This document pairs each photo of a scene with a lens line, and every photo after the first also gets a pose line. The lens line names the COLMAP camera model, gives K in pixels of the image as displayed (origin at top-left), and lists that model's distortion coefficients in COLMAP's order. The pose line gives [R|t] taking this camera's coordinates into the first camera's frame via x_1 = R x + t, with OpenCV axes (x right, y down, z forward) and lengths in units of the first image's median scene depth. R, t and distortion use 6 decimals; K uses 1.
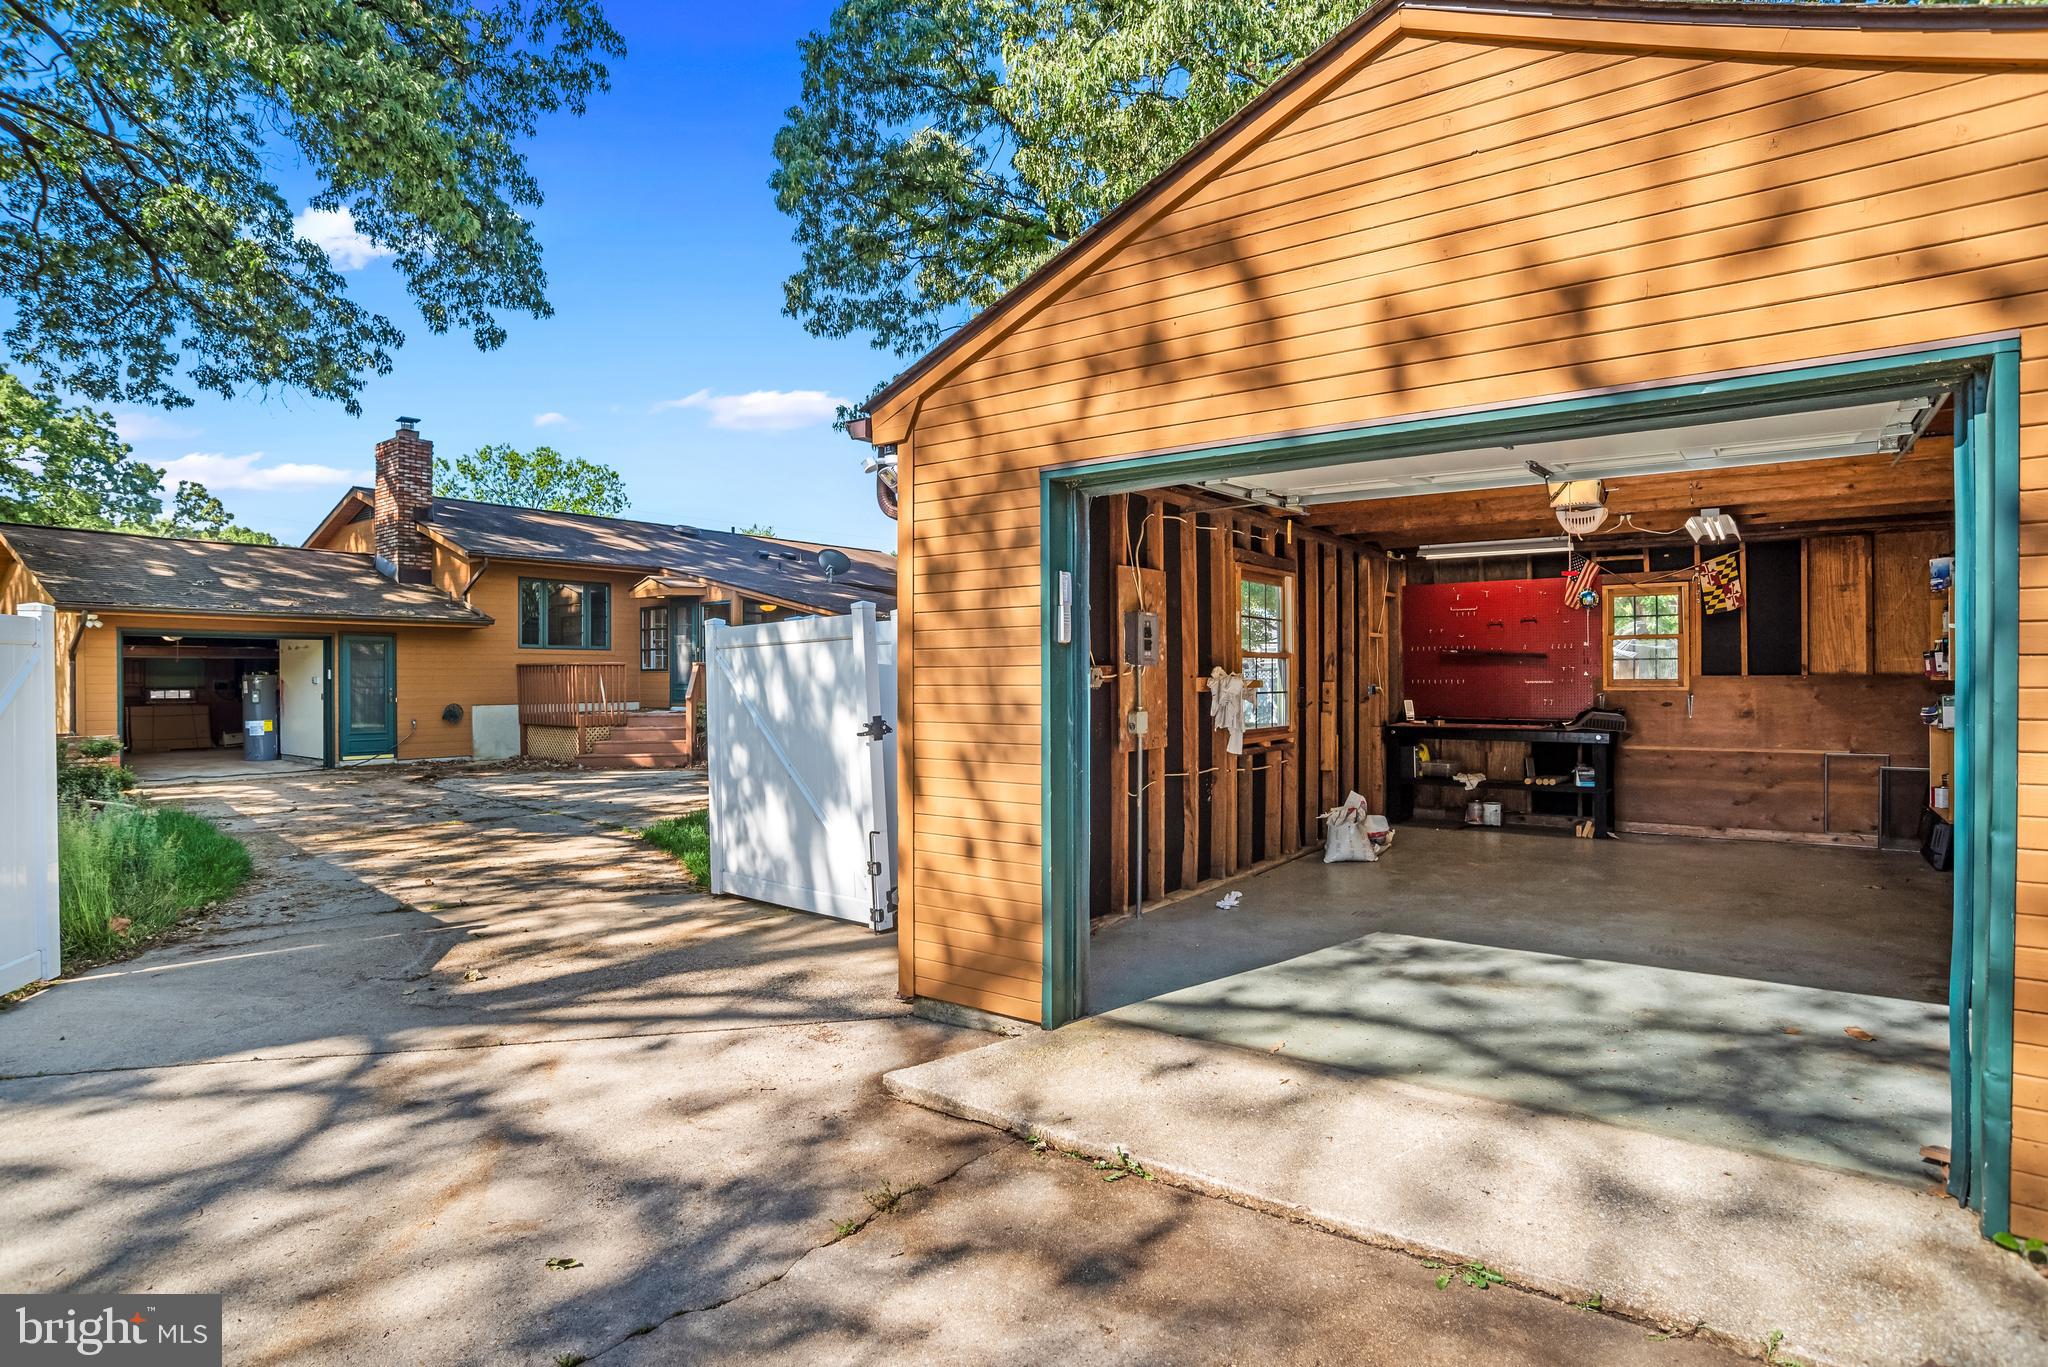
lens RADIAL K [[1068.3, 0, 1025.2], [0, 1068.3, 686.7], [0, 0, 1]] dist [-0.063542, 0.020766]
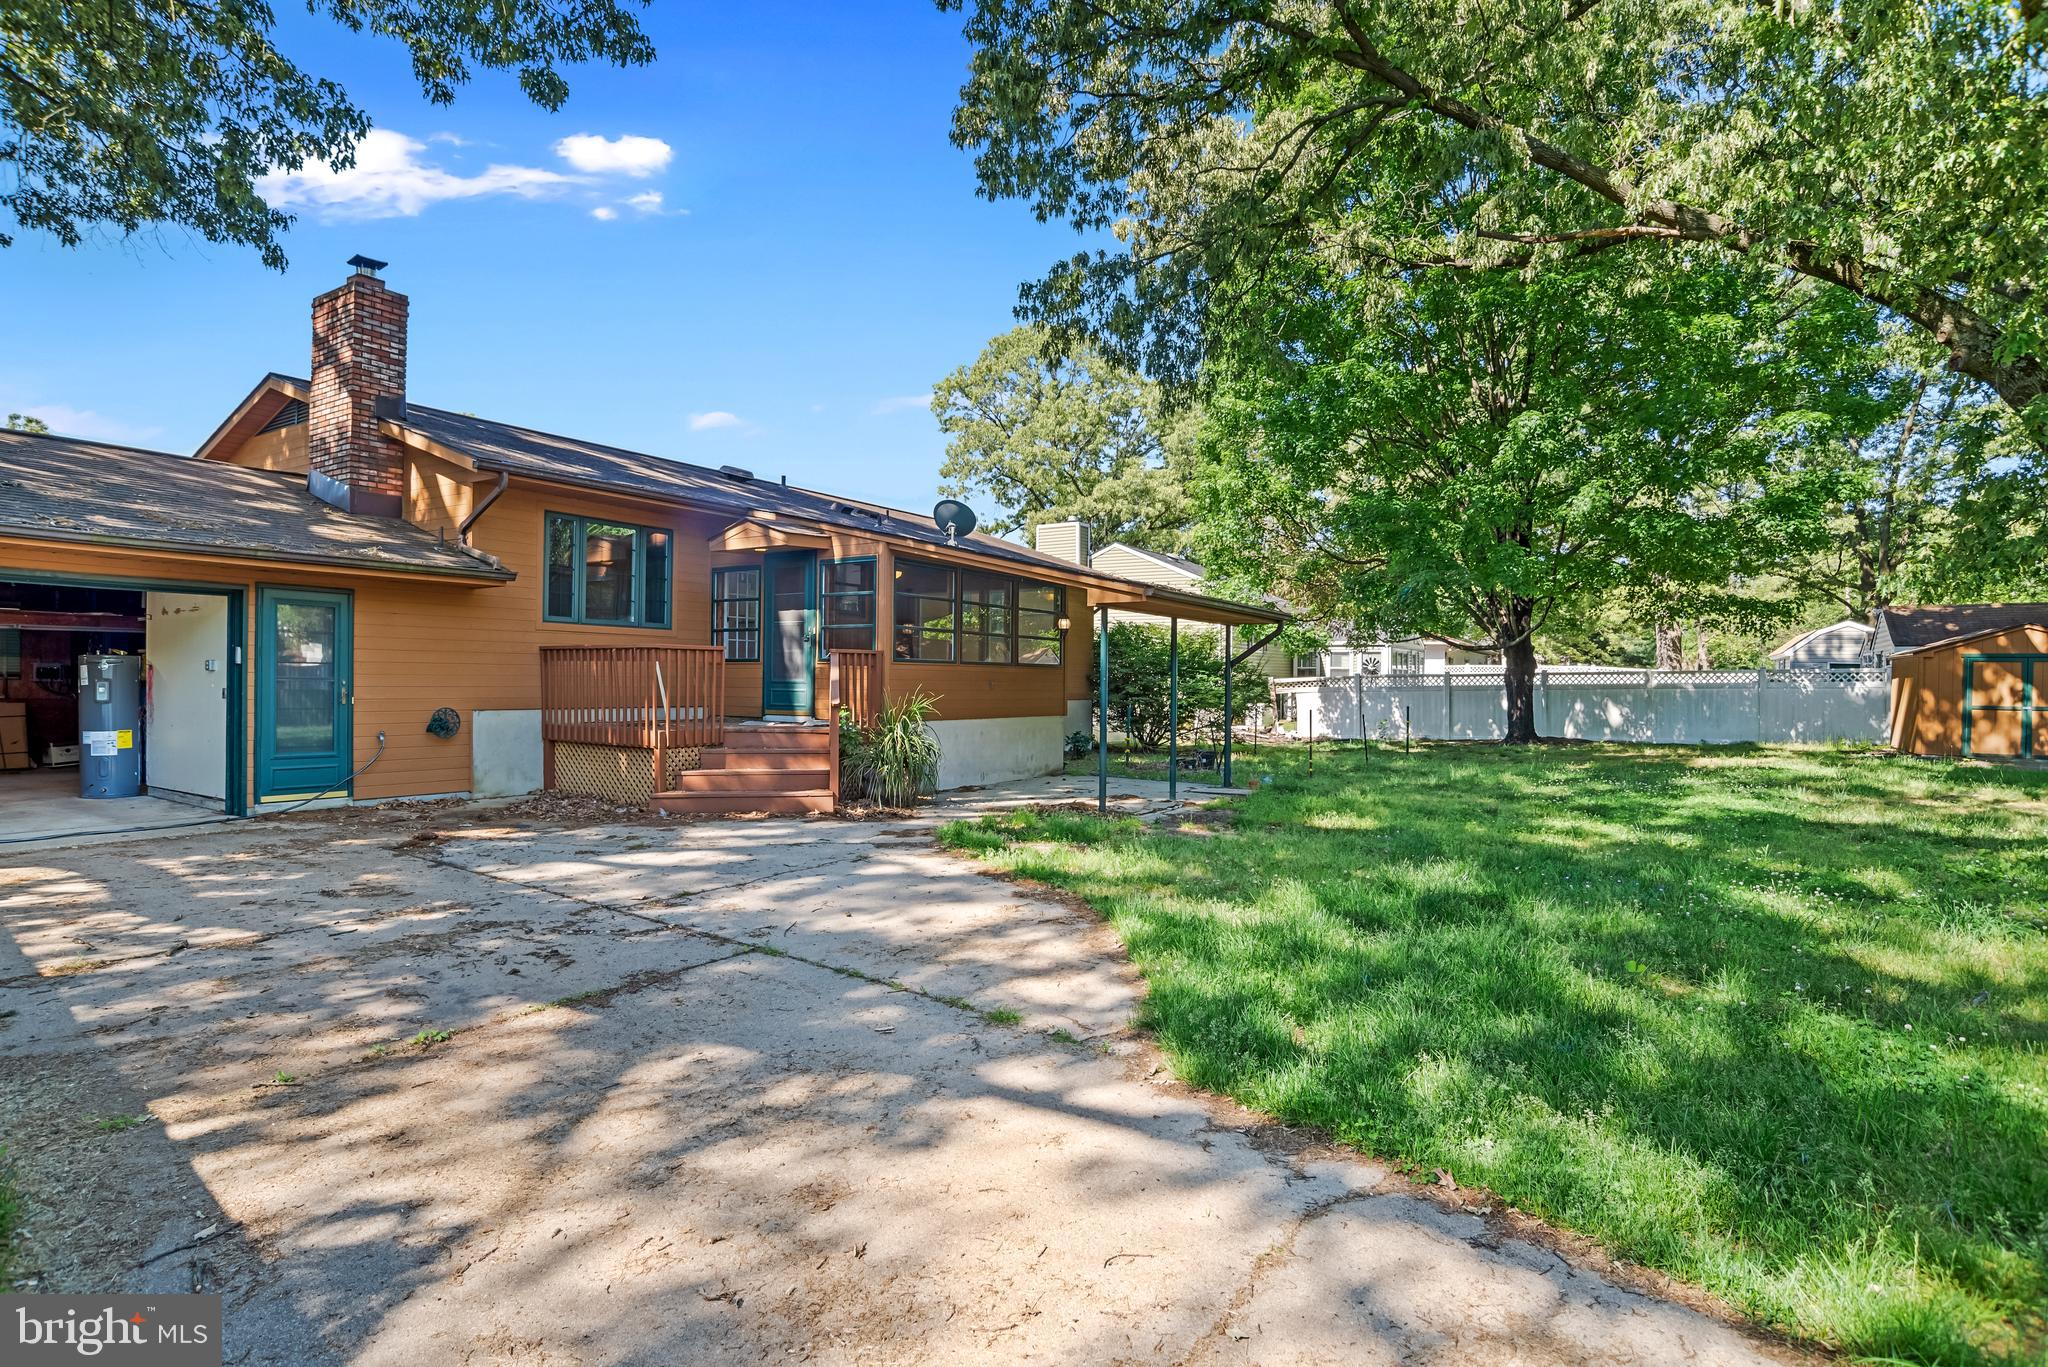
lens RADIAL K [[1068.3, 0, 1031.4], [0, 1068.3, 691.2], [0, 0, 1]] dist [-0.063542, 0.020766]
pose [[0.995670, 0.015740, 0.091614, -0.242376], [-0.015784, 0.999875, -0.000242, 0.001360], [-0.091606, -0.001205, 0.995795, 0.332802]]
